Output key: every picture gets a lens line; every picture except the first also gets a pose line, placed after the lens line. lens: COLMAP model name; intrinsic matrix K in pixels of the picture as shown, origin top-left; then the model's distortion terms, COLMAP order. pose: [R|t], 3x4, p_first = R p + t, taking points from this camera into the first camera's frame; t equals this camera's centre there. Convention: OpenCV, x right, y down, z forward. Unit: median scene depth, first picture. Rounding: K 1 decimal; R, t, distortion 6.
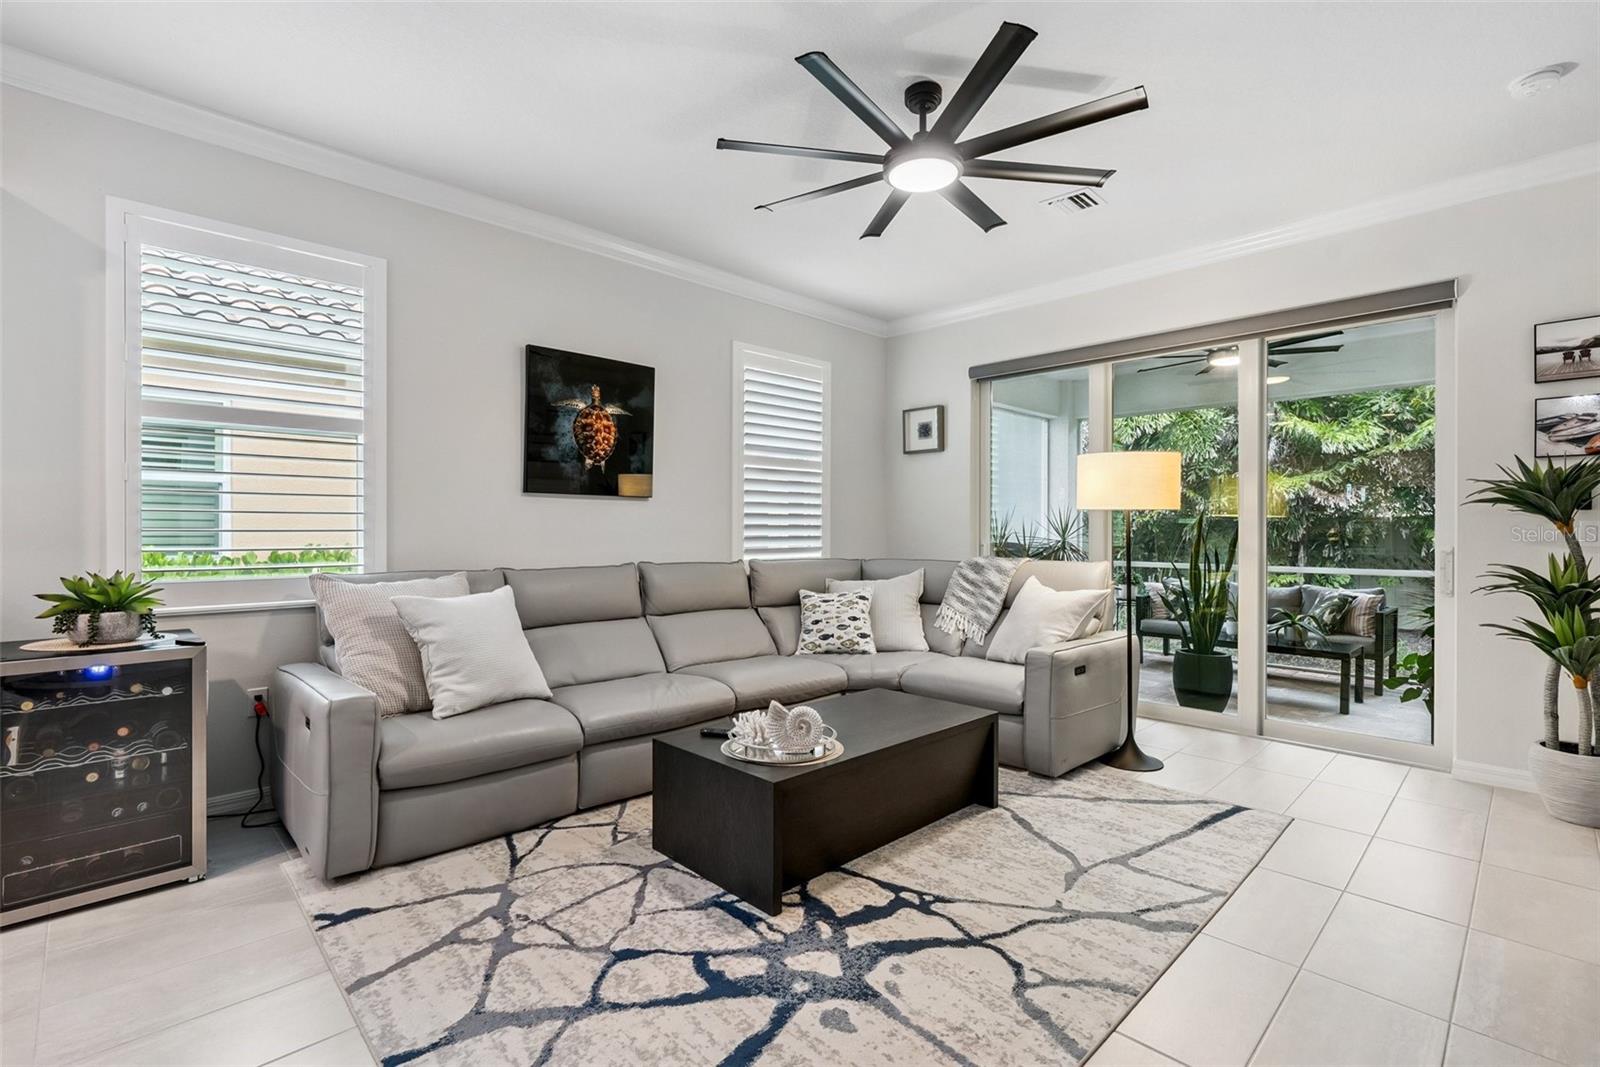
lens RADIAL K [[730.2, 0, 796.8], [0, 730.2, 529.3], [0, 0, 1]] dist [-0.007912, 0.003954]
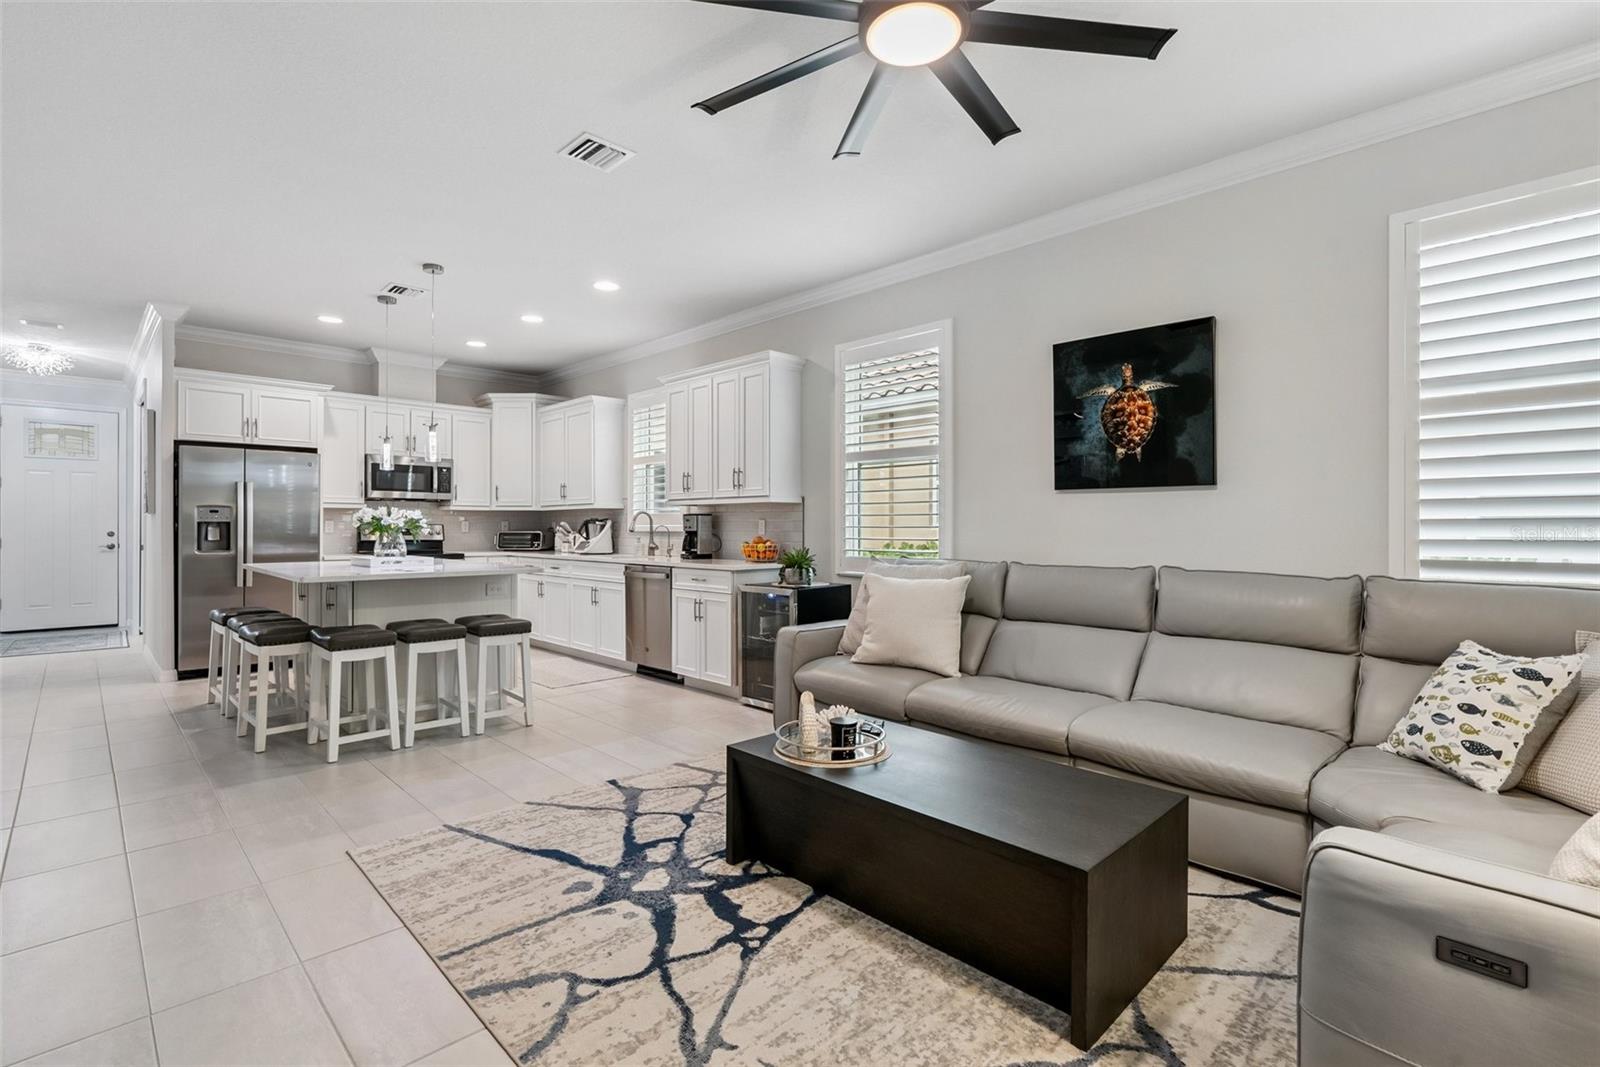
lens RADIAL K [[730.2, 0, 804.2], [0, 730.2, 526.8], [0, 0, 1]] dist [-0.007912, 0.003954]
pose [[0.014668, -0.001050, -0.999892, 0.607709], [-0.001598, 0.999998, -0.001073, 0.002357], [0.999891, 0.001614, 0.014667, 0.600089]]
